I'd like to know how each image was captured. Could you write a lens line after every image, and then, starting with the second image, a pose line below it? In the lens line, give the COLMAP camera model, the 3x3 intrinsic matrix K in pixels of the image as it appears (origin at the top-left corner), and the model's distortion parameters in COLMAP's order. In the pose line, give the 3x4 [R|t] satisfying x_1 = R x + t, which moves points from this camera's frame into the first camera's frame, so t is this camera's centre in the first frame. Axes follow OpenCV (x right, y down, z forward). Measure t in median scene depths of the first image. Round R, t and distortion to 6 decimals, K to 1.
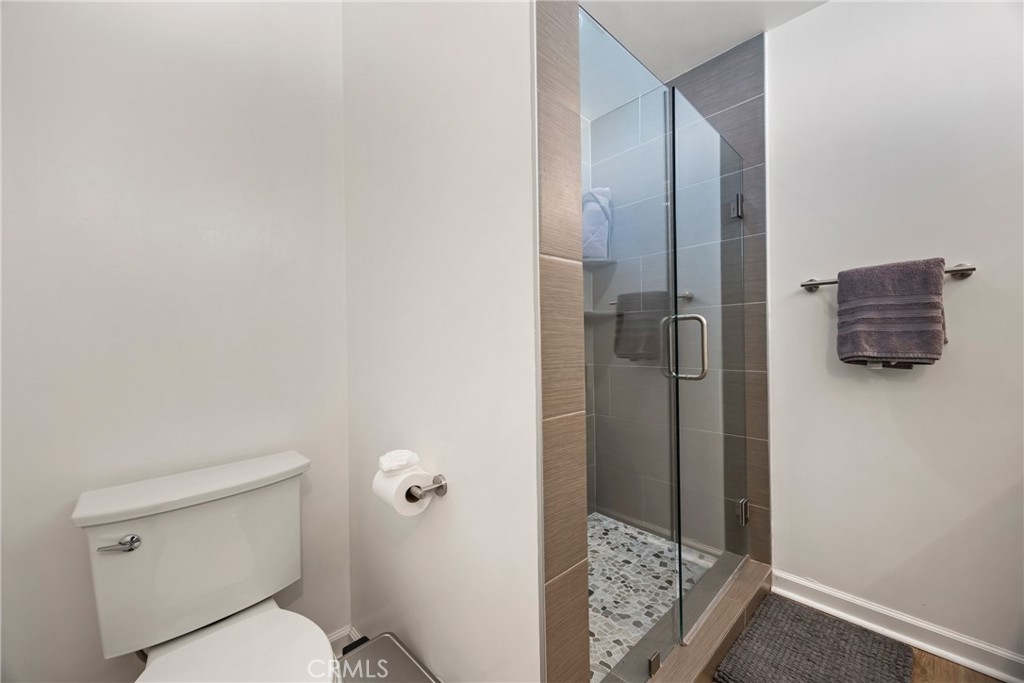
lens RADIAL K [[389.2, 0, 511.4], [0, 389.2, 341.4], [0, 0, 1]] dist [-0.001115, -0.000187]
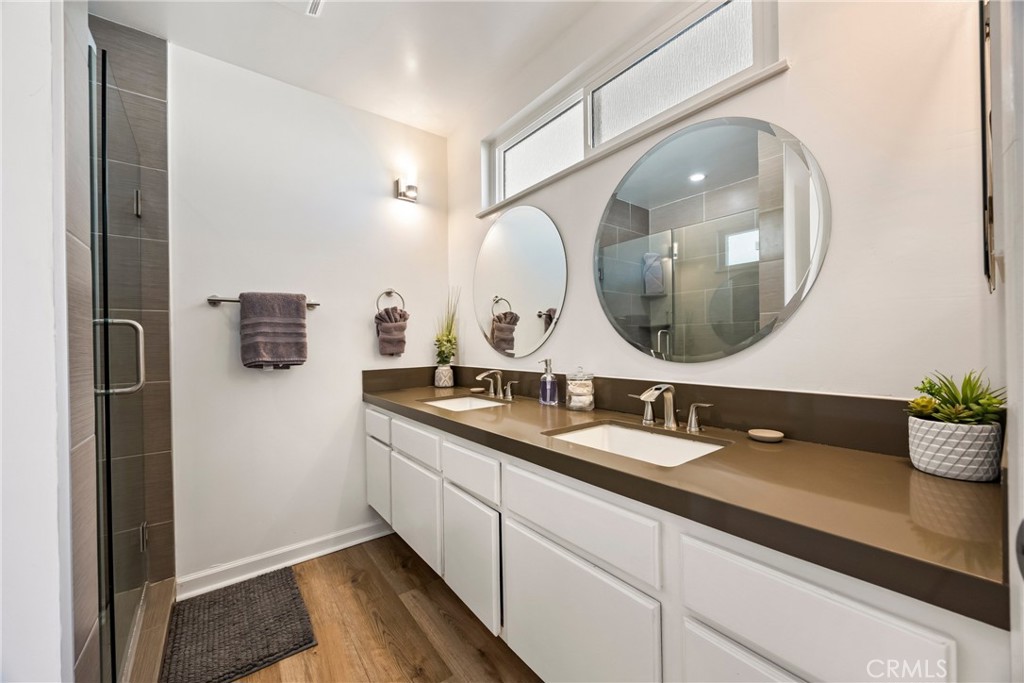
lens RADIAL K [[389.2, 0, 511.8], [0, 389.2, 341.1], [0, 0, 1]] dist [-0.001115, -0.000187]
pose [[0.104879, 0.018200, 0.994318, -0.275804], [0.014289, 0.999702, -0.019806, 0.008207], [-0.994382, 0.016285, 0.104588, 0.035604]]
